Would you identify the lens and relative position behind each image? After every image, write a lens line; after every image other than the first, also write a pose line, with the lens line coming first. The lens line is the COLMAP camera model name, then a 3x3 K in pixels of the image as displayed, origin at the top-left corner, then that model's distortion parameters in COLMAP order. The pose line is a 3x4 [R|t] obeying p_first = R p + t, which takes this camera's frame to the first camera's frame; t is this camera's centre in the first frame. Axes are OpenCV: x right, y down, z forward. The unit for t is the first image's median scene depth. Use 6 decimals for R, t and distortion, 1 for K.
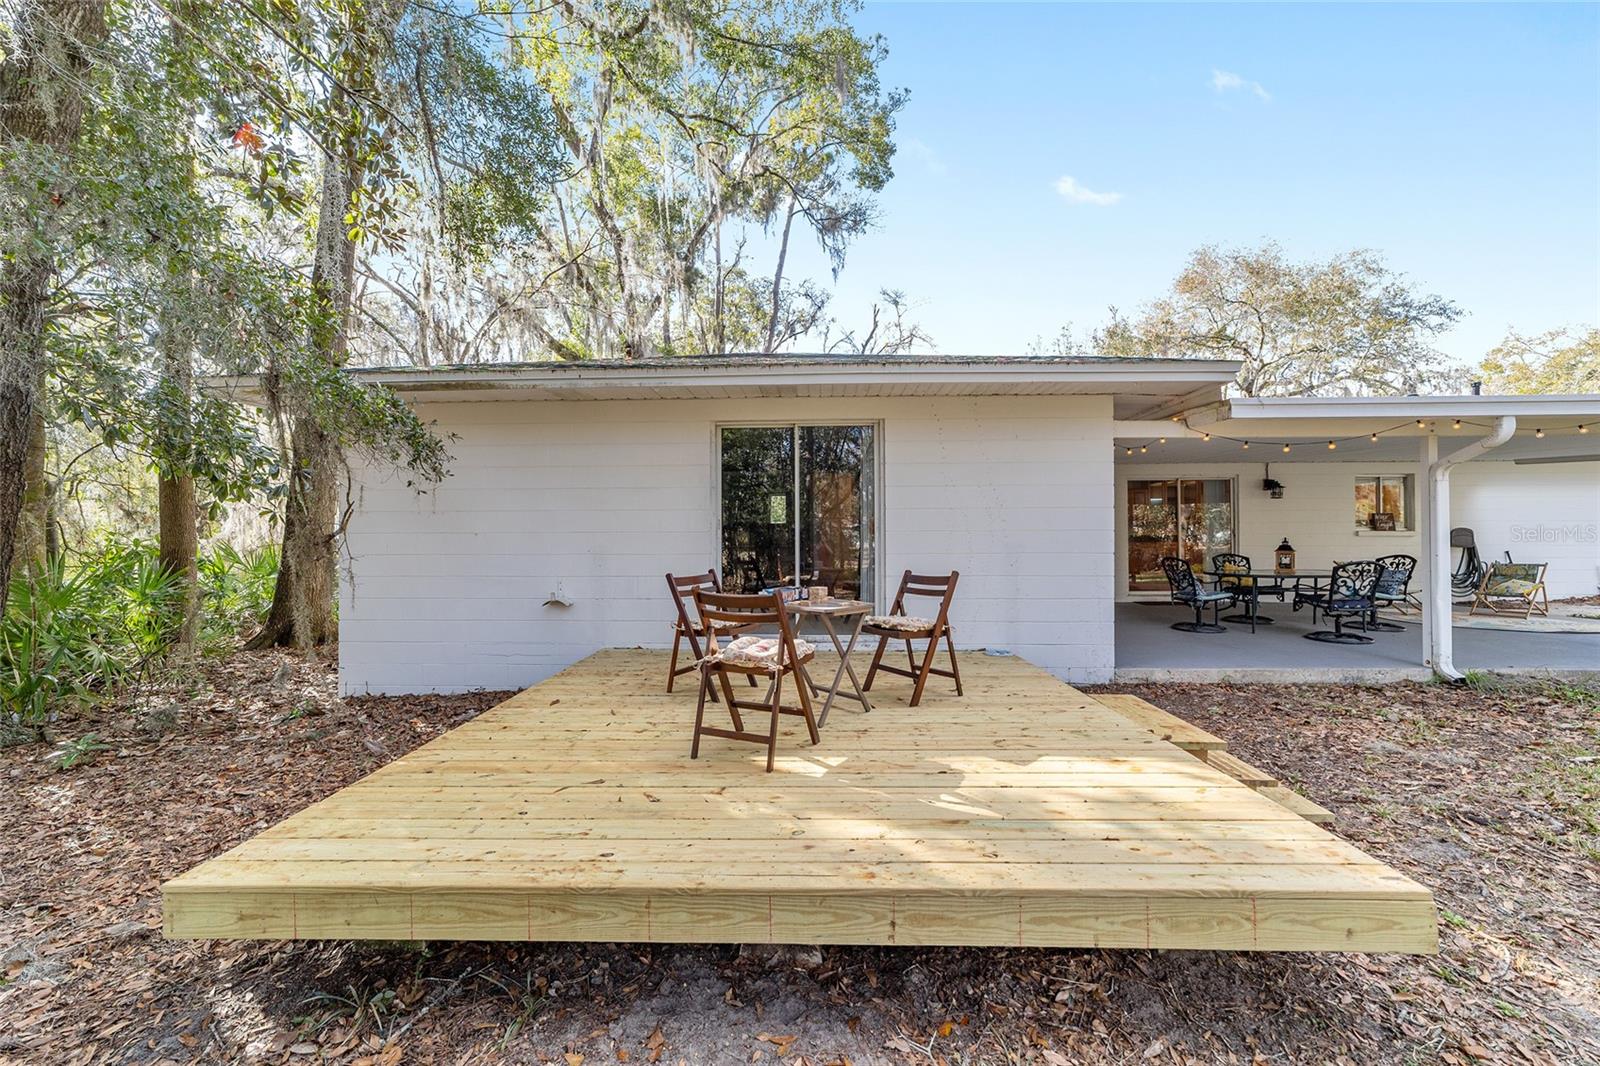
lens RADIAL K [[611.8, 0, 794.6], [0, 611.8, 532.3], [0, 0, 1]] dist [-0.013876, 0.005801]
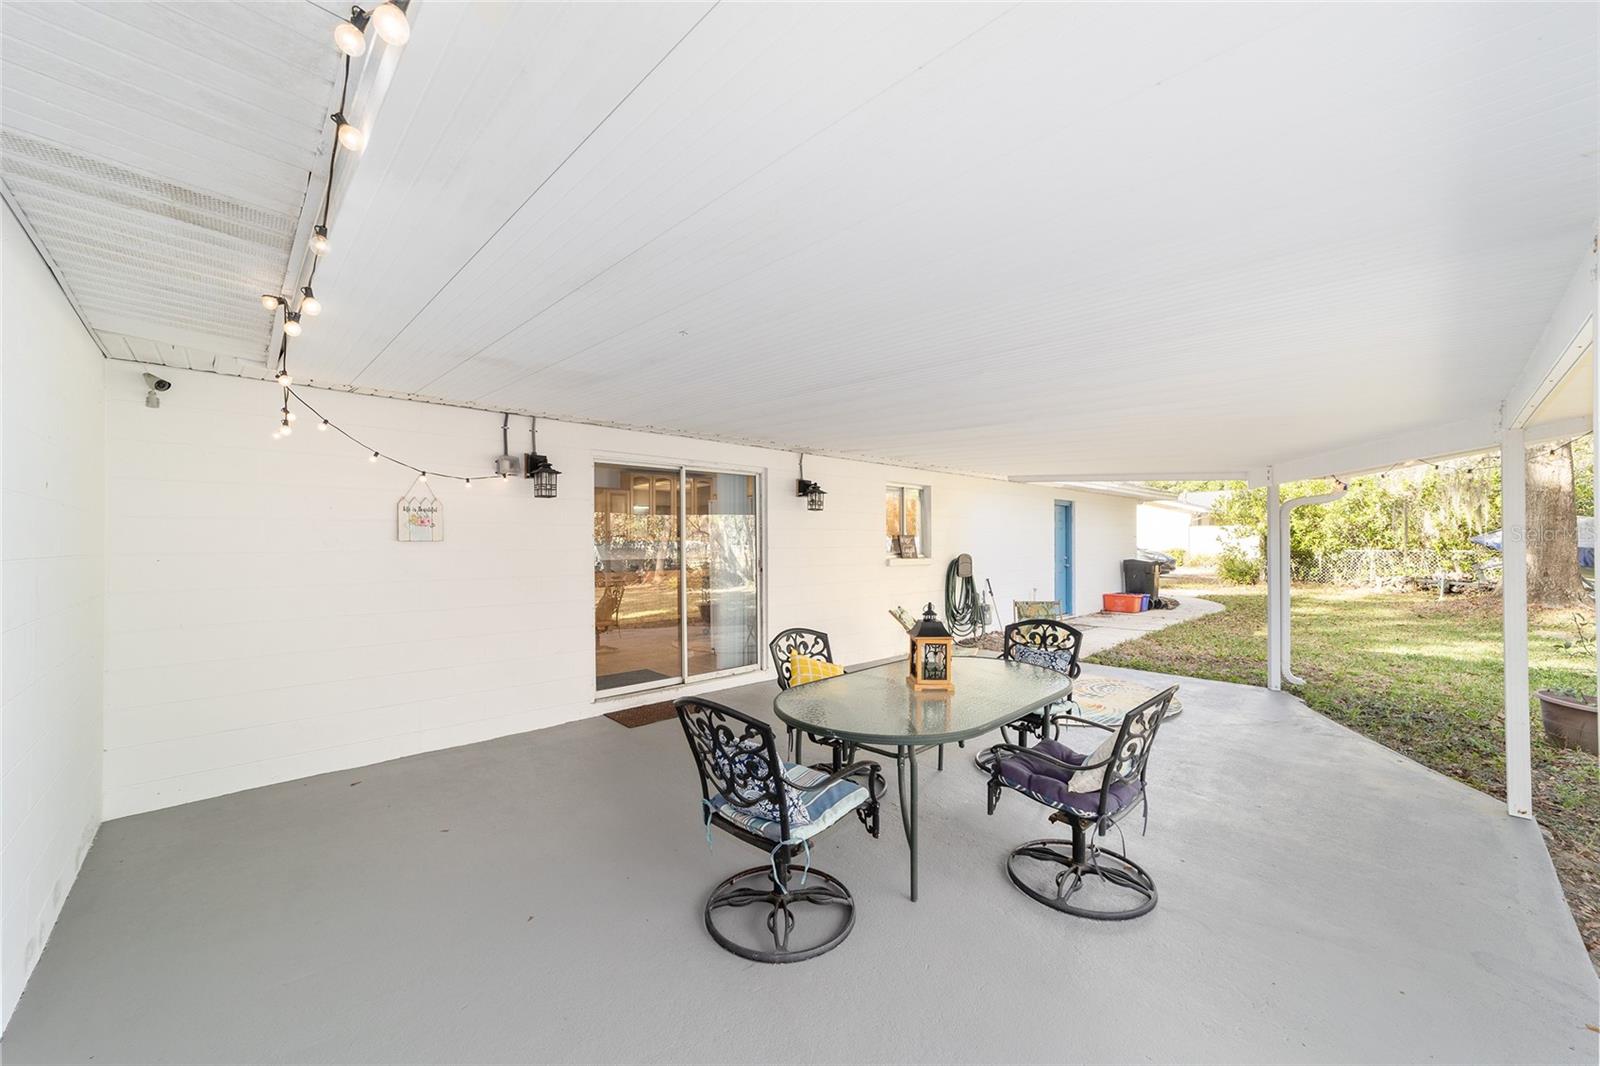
lens RADIAL K [[611.8, 0, 783.5], [0, 611.8, 537.6], [0, 0, 1]] dist [-0.013876, 0.005801]
pose [[0.713565, 0.006487, 0.700559, 0.444719], [-0.004851, 0.999979, -0.004319, -0.033634], [-0.700573, -0.000316, 0.713581, 0.776085]]
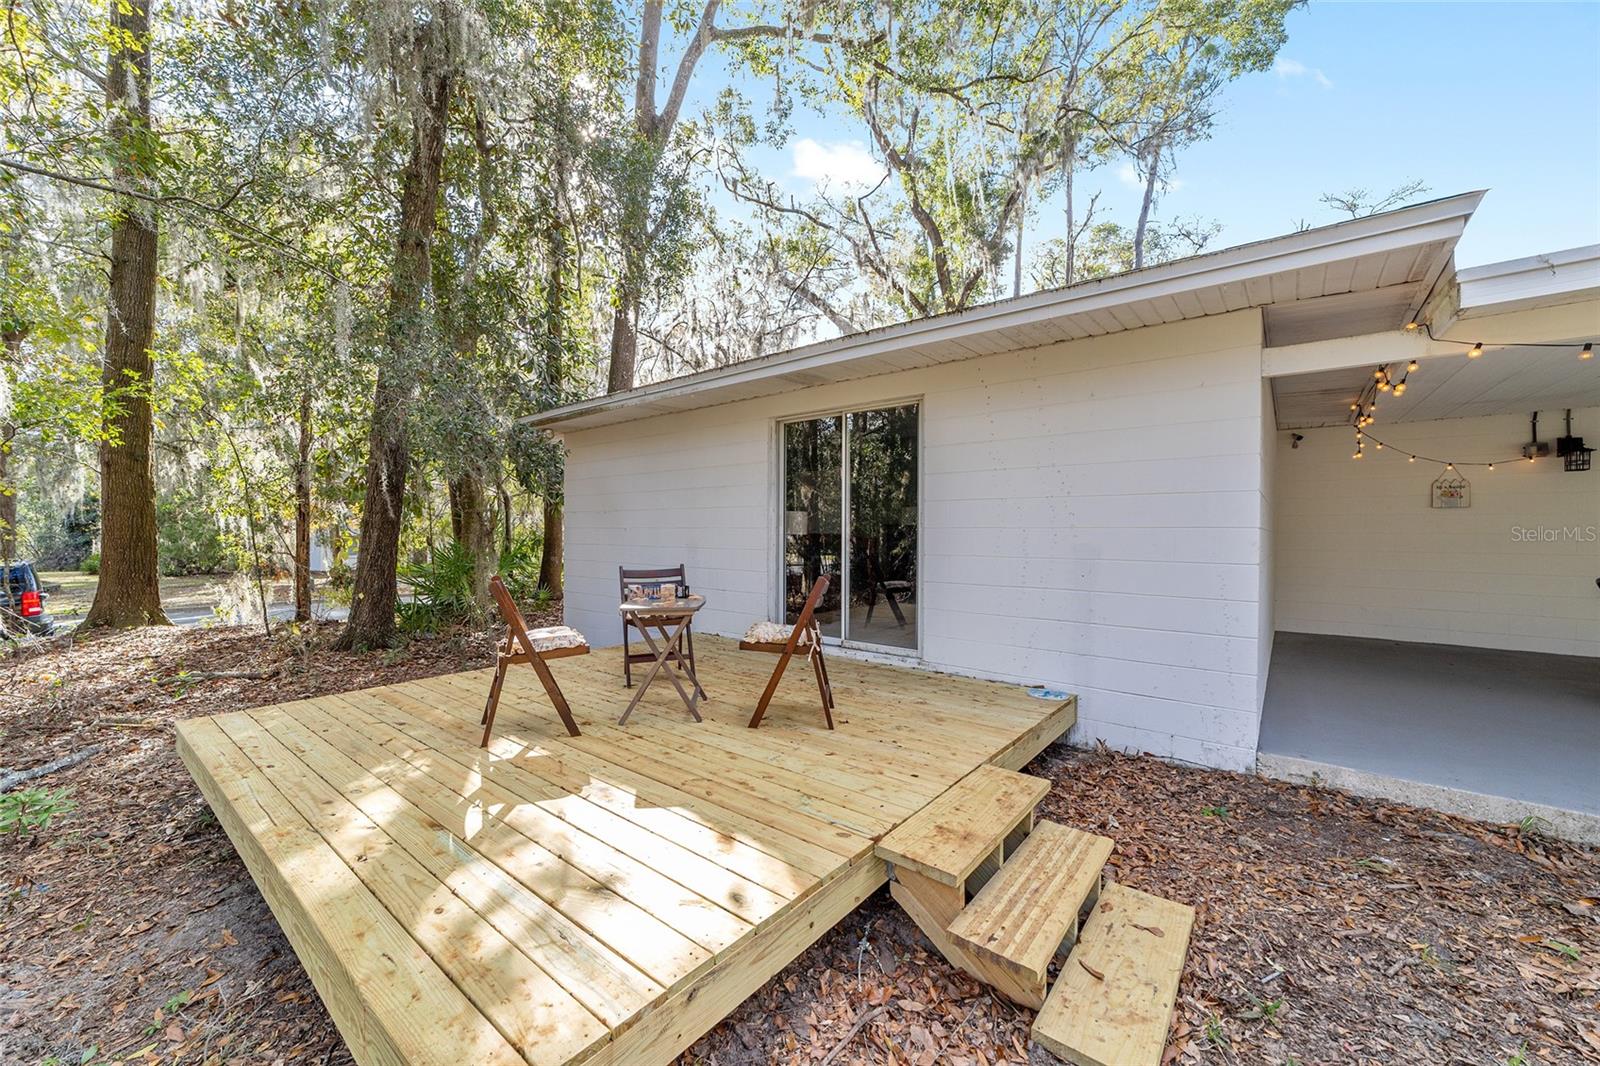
lens RADIAL K [[611.8, 0, 792.4], [0, 611.8, 532.7], [0, 0, 1]] dist [-0.013876, 0.005801]
pose [[0.797447, 0.008170, -0.603333, 0.372903], [-0.002044, 0.999939, 0.010839, -0.002896], [0.603385, -0.007410, 0.797415, 0.161977]]
